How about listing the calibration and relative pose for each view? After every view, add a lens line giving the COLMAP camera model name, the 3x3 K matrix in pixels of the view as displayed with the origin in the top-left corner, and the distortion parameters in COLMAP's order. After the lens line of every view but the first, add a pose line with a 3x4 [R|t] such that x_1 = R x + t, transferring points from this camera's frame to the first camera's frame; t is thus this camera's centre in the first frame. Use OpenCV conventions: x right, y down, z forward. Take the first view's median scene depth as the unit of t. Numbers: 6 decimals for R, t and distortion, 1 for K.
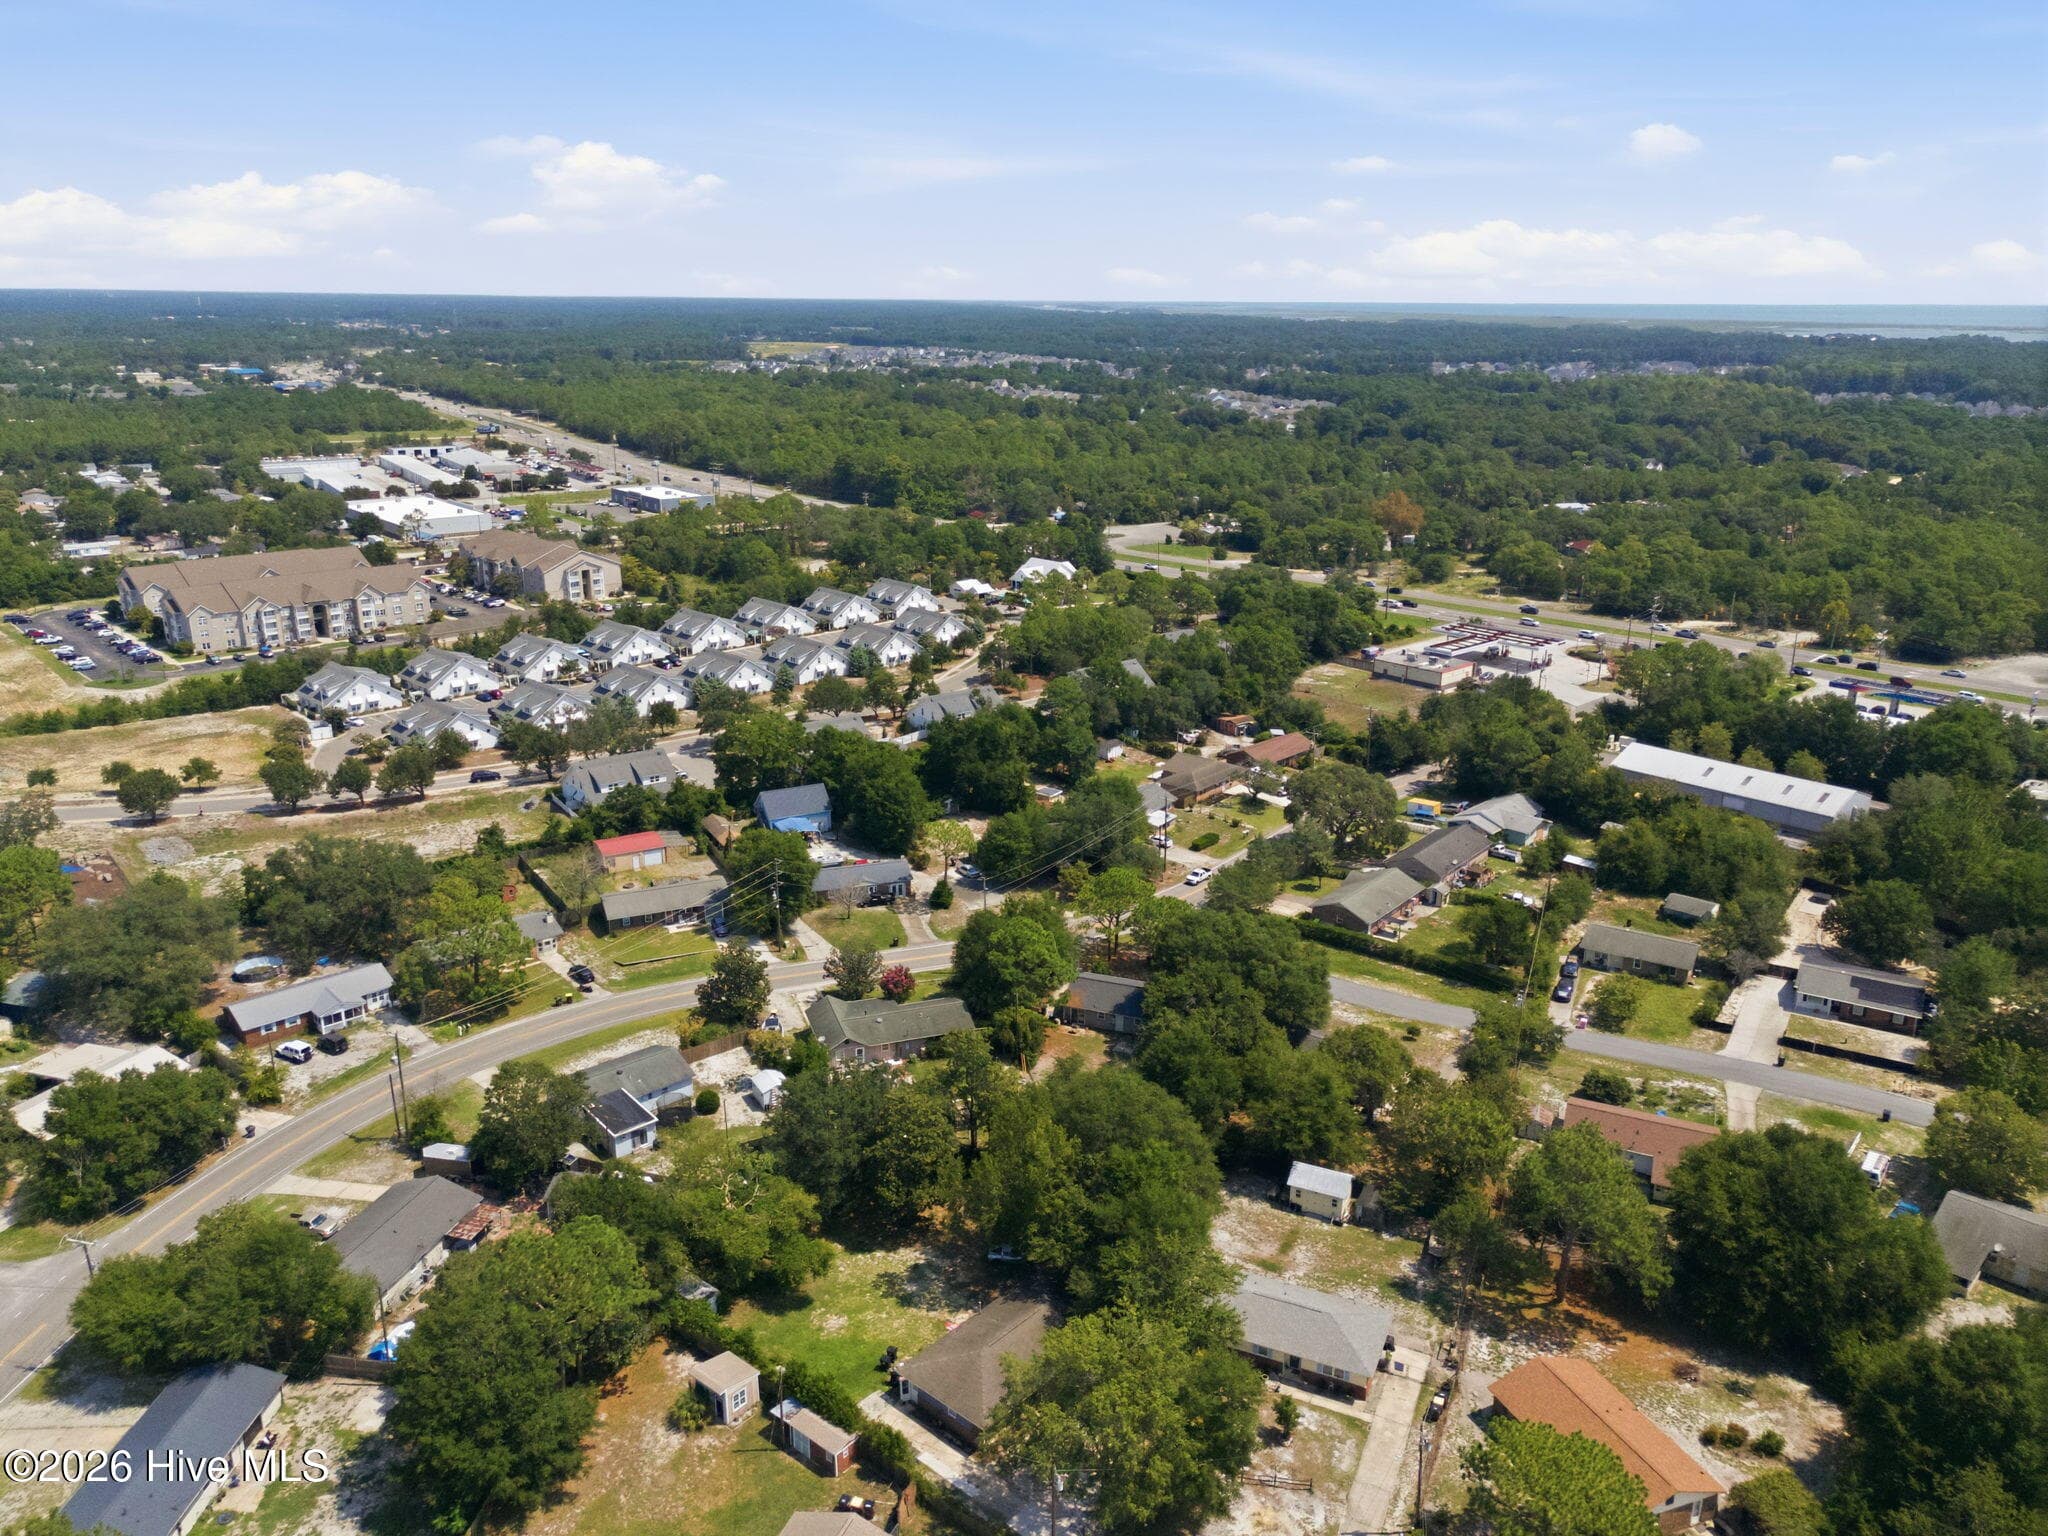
lens RADIAL K [[1491.8, 0, 1024.0], [0, 1491.8, 768.0], [0, 0, 1]] dist [0.079465, -0.083900]
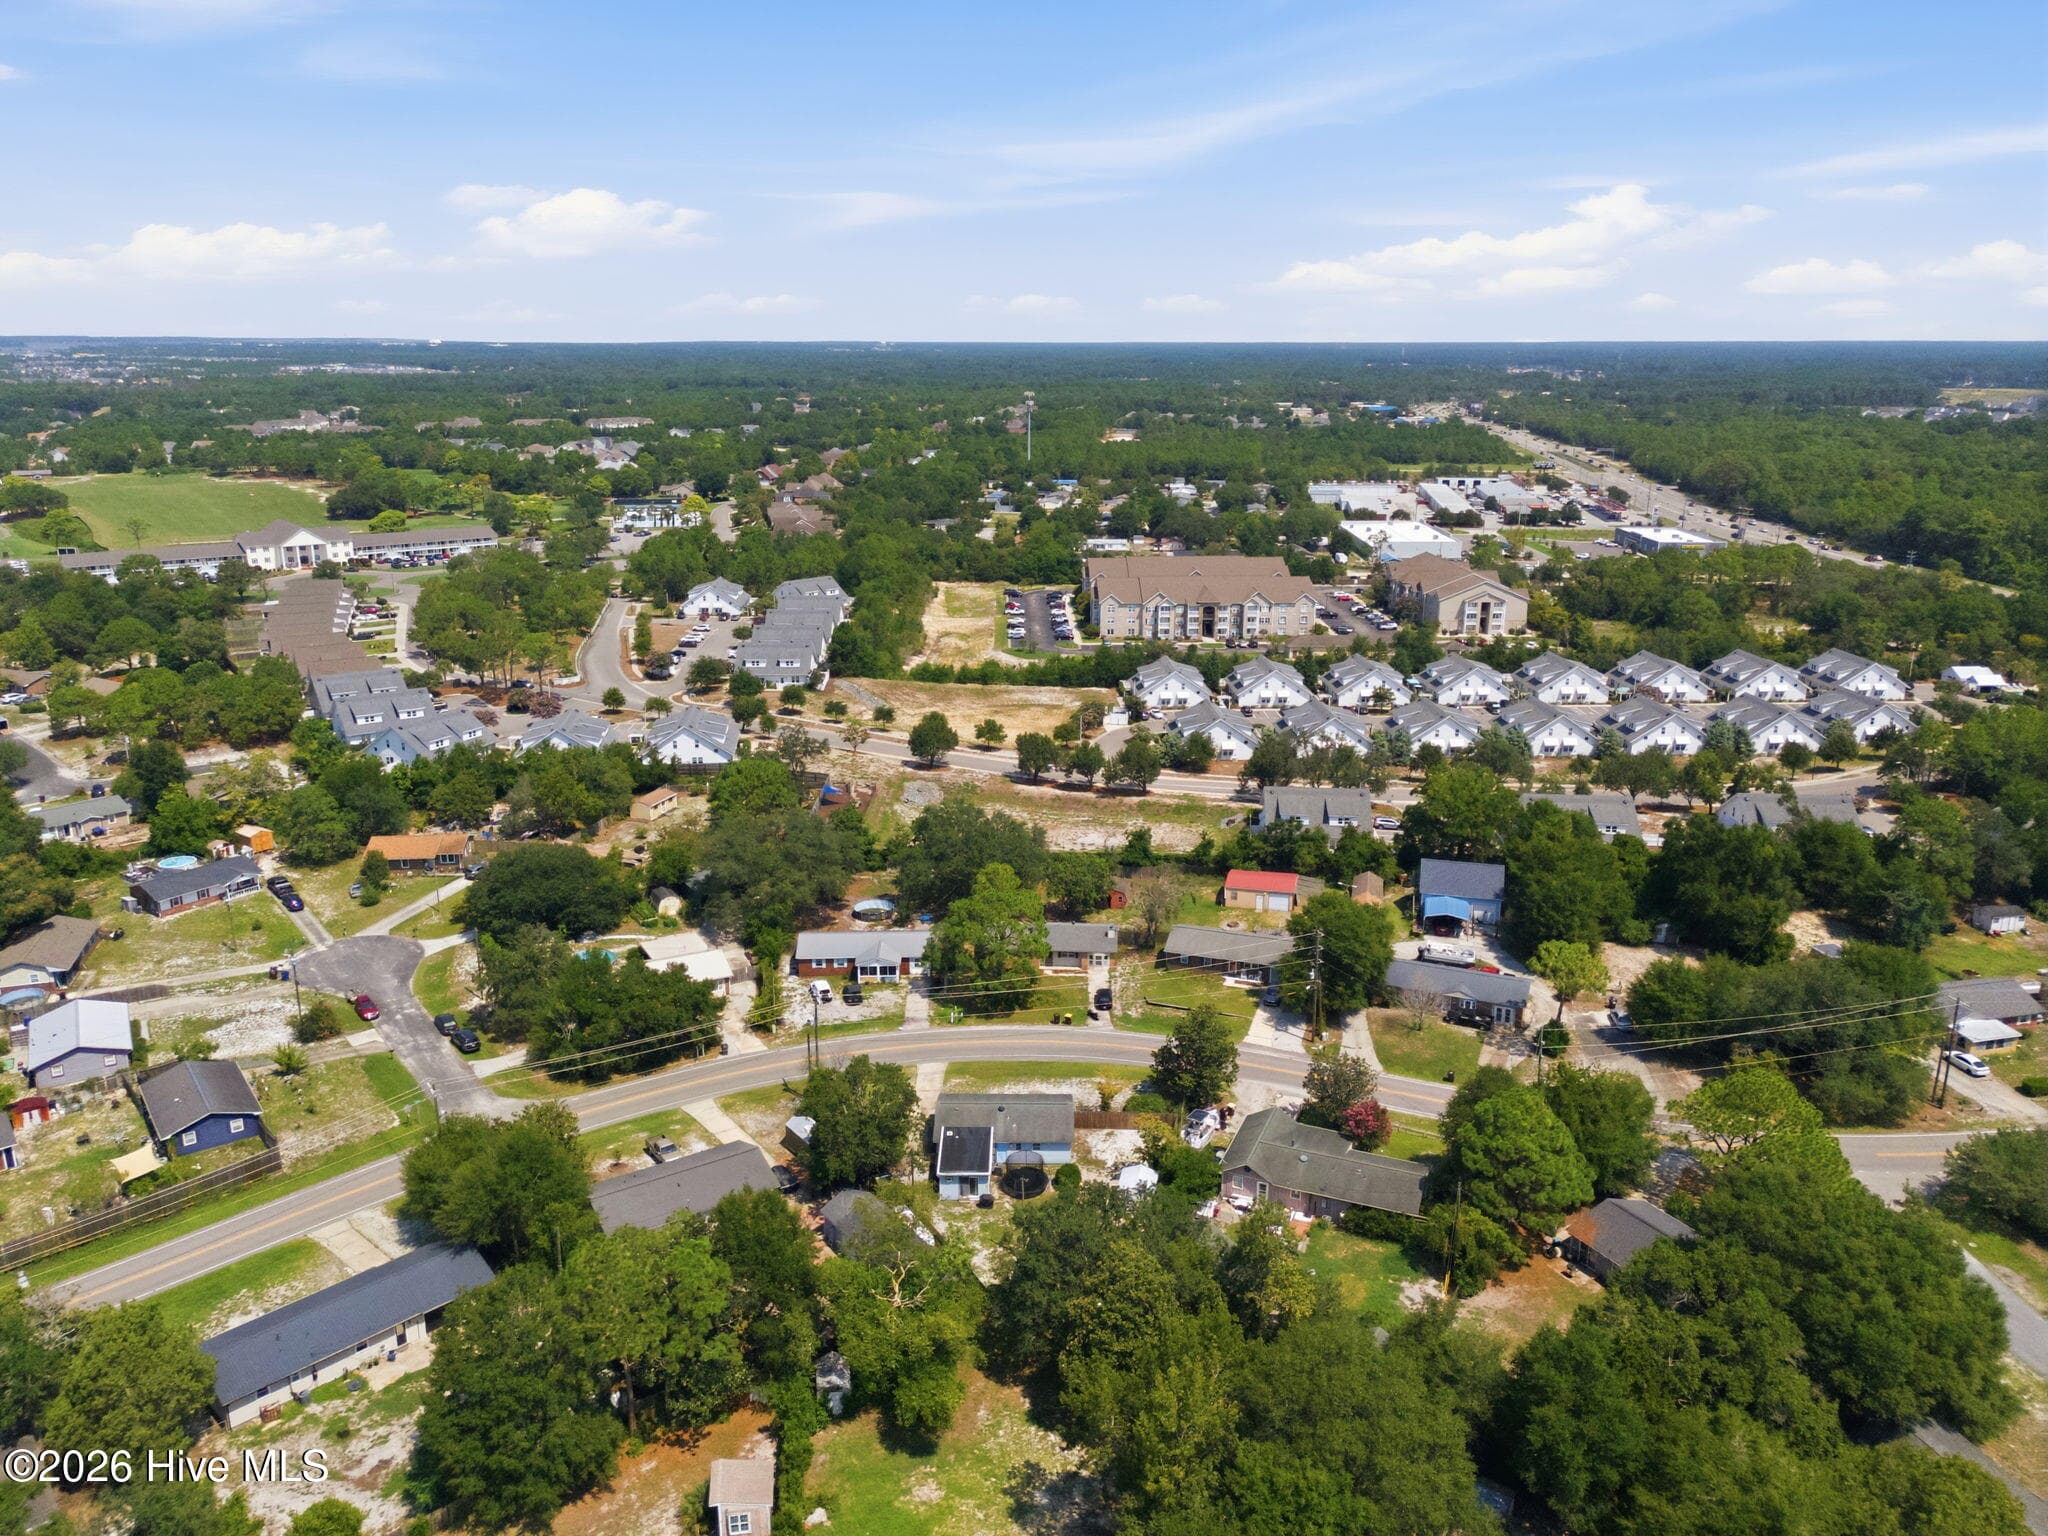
lens RADIAL K [[1491.8, 0, 1024.0], [0, 1491.8, 768.0], [0, 0, 1]] dist [0.079465, -0.083900]
pose [[0.745333, 0.178334, -0.642398, 0.129464], [-0.197891, 0.979312, 0.042263, -0.017195], [0.636645, 0.095624, 0.765205, 0.143084]]
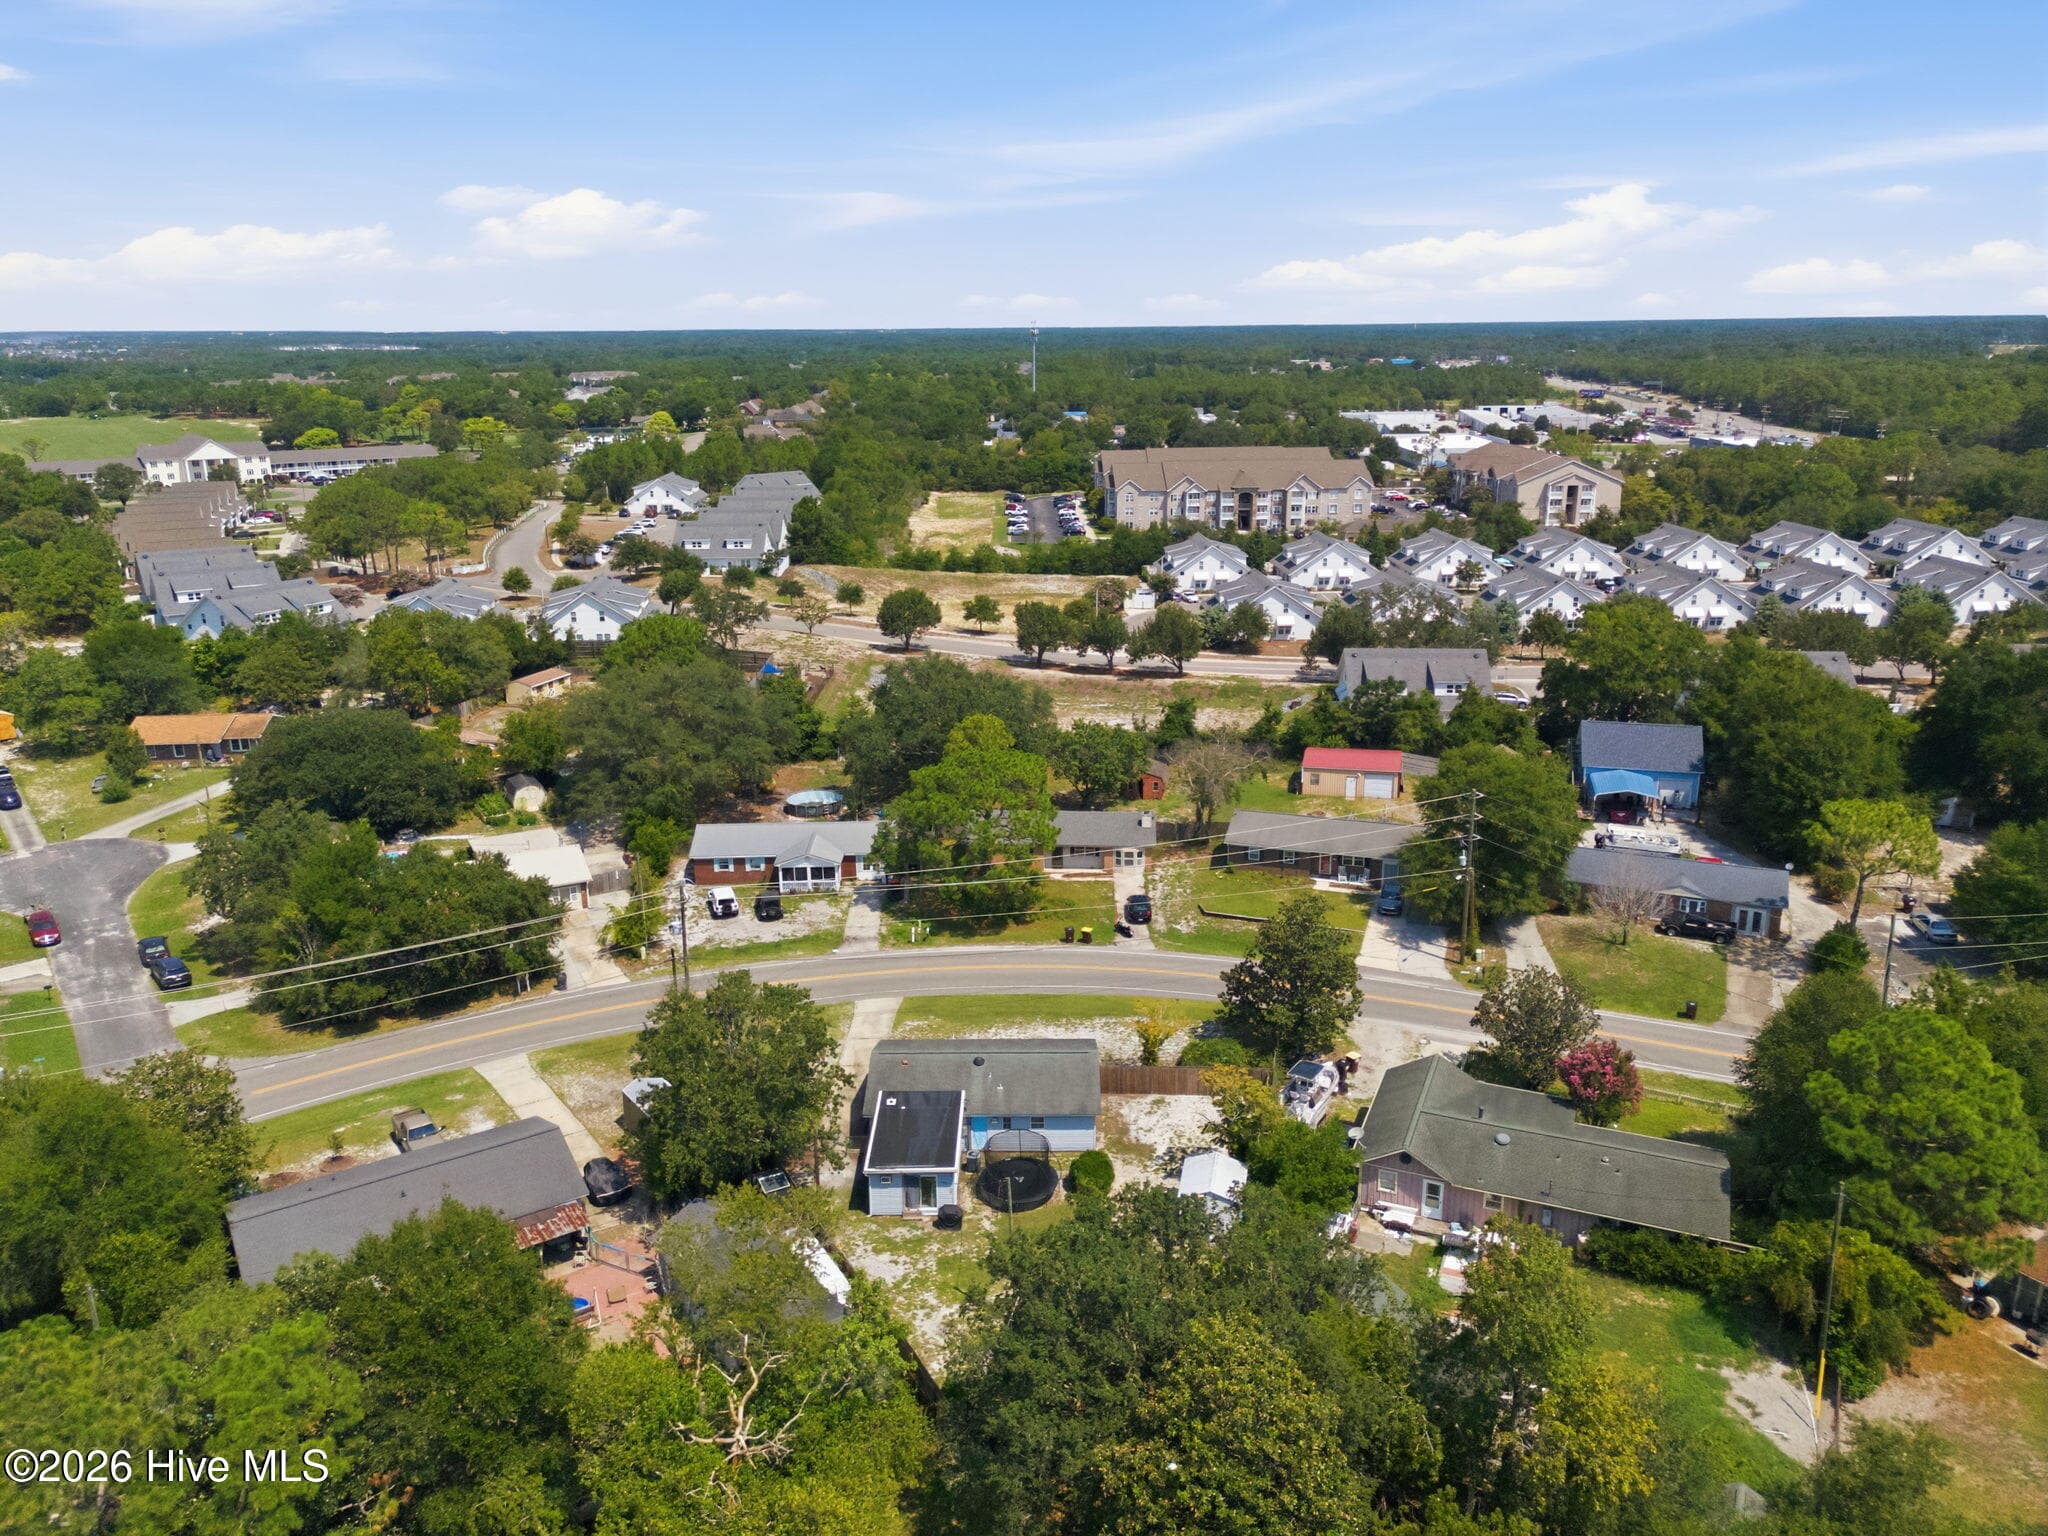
lens RADIAL K [[1491.8, 0, 1032.7], [0, 1491.8, 774.7], [0, 0, 1]] dist [0.072275, -0.070041]
pose [[0.746128, 0.180072, -0.640989, 0.033246], [-0.190070, 0.980277, 0.054141, 0.031903], [0.638096, 0.081437, 0.765638, 0.276201]]
